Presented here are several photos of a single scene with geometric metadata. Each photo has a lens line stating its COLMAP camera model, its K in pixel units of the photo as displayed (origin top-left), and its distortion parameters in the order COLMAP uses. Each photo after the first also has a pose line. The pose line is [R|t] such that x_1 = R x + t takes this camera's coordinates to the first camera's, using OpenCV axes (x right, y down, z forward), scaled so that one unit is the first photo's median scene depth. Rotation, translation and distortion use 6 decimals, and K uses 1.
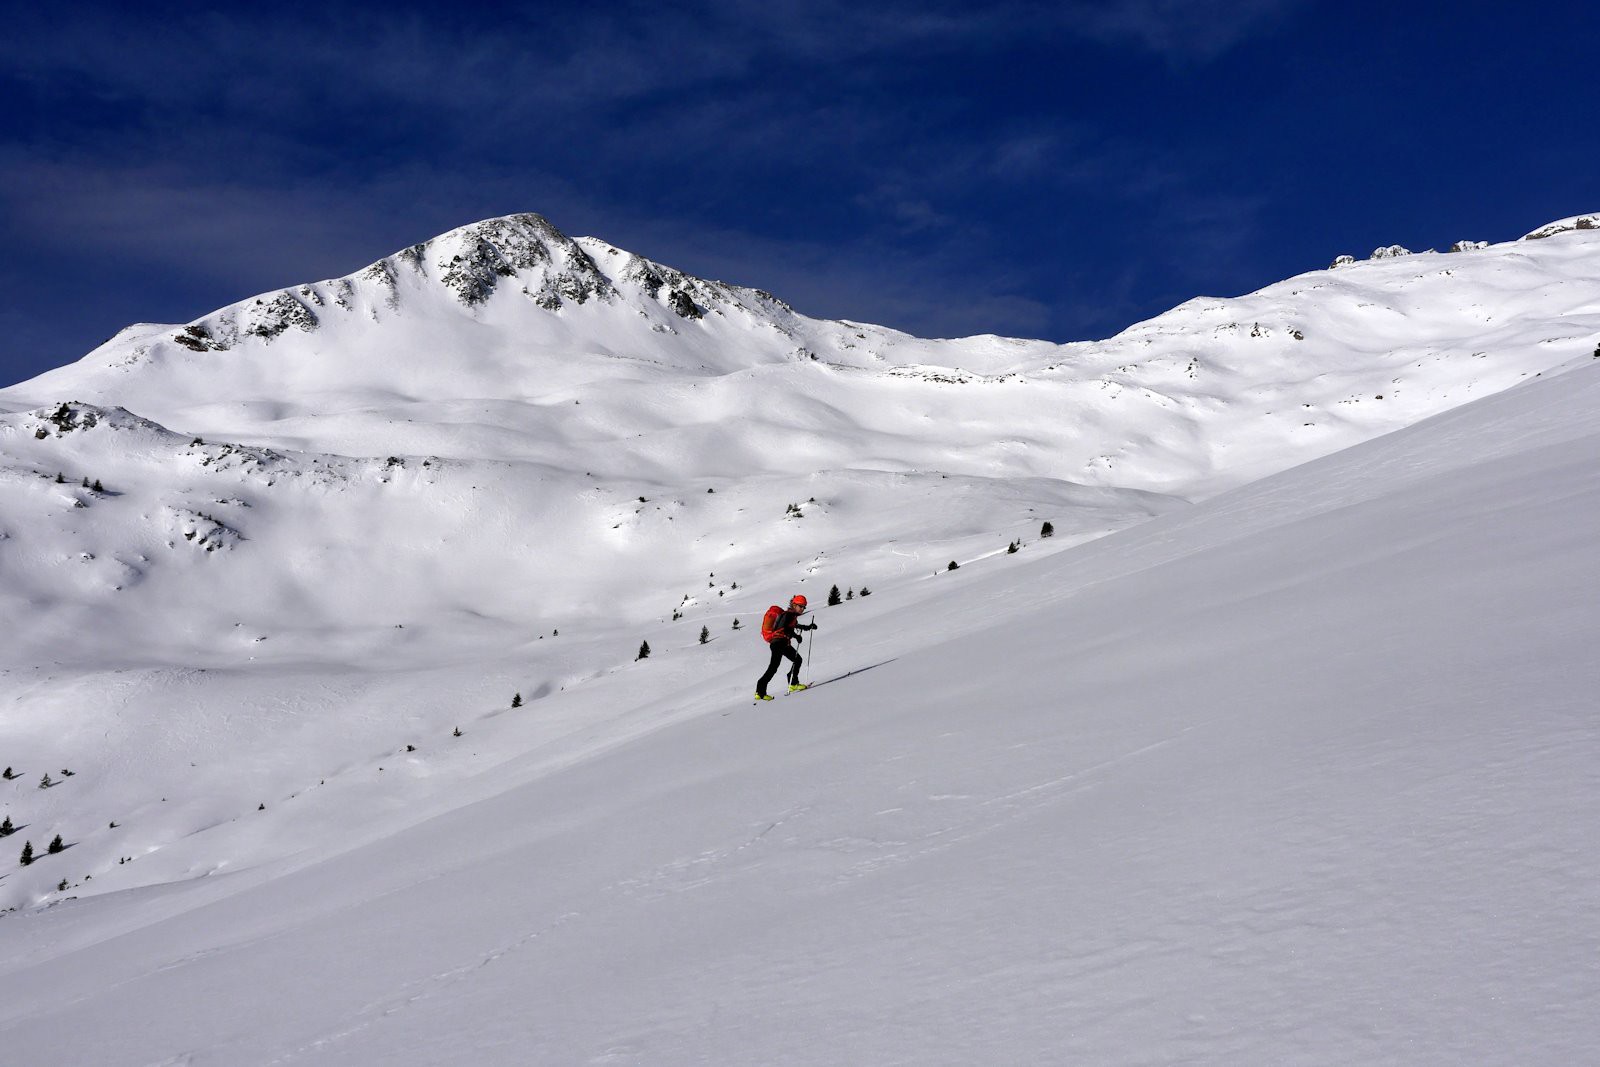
lens RADIAL K [[1883.9, 0, 798.6], [0, 1883.9, 446.7], [0, 0, 1]] dist [-0.008126, 0.007964]
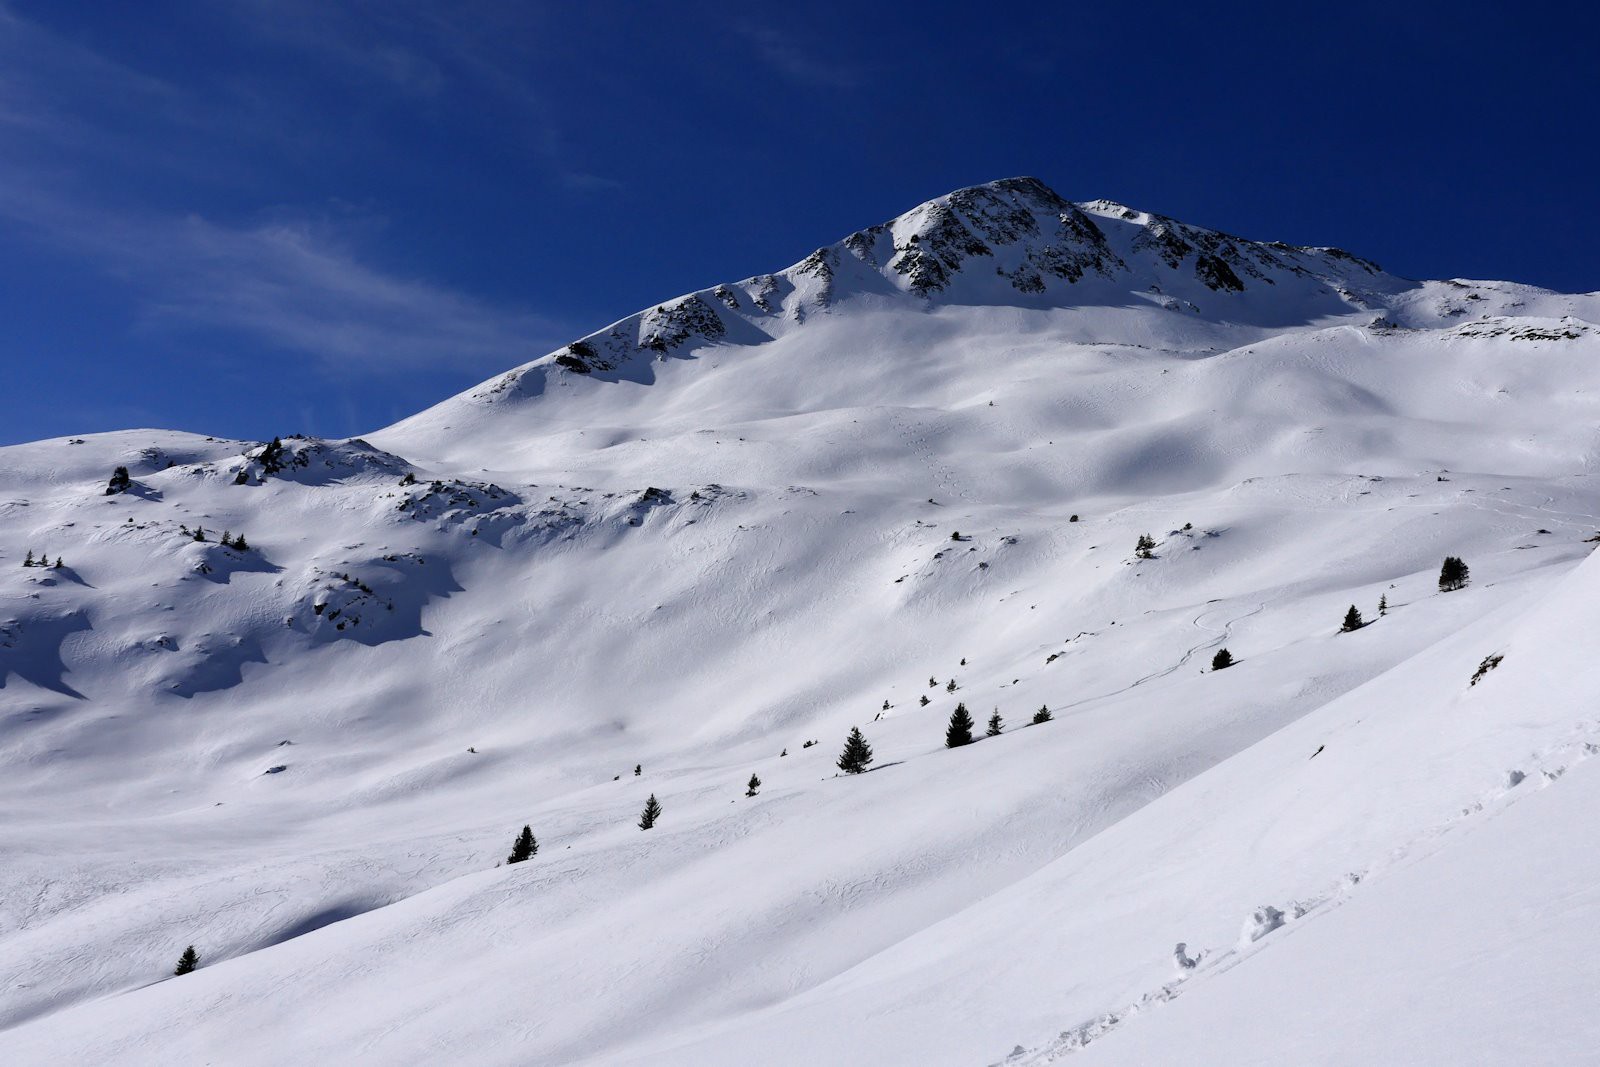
lens RADIAL K [[1883.9, 0, 798.6], [0, 1883.9, 446.7], [0, 0, 1]] dist [-0.008126, 0.007964]
pose [[0.918687, -0.052928, -0.391424, 0.080222], [0.044269, 0.998535, -0.031122, 0.010119], [0.392498, 0.011263, 0.919684, 0.255977]]
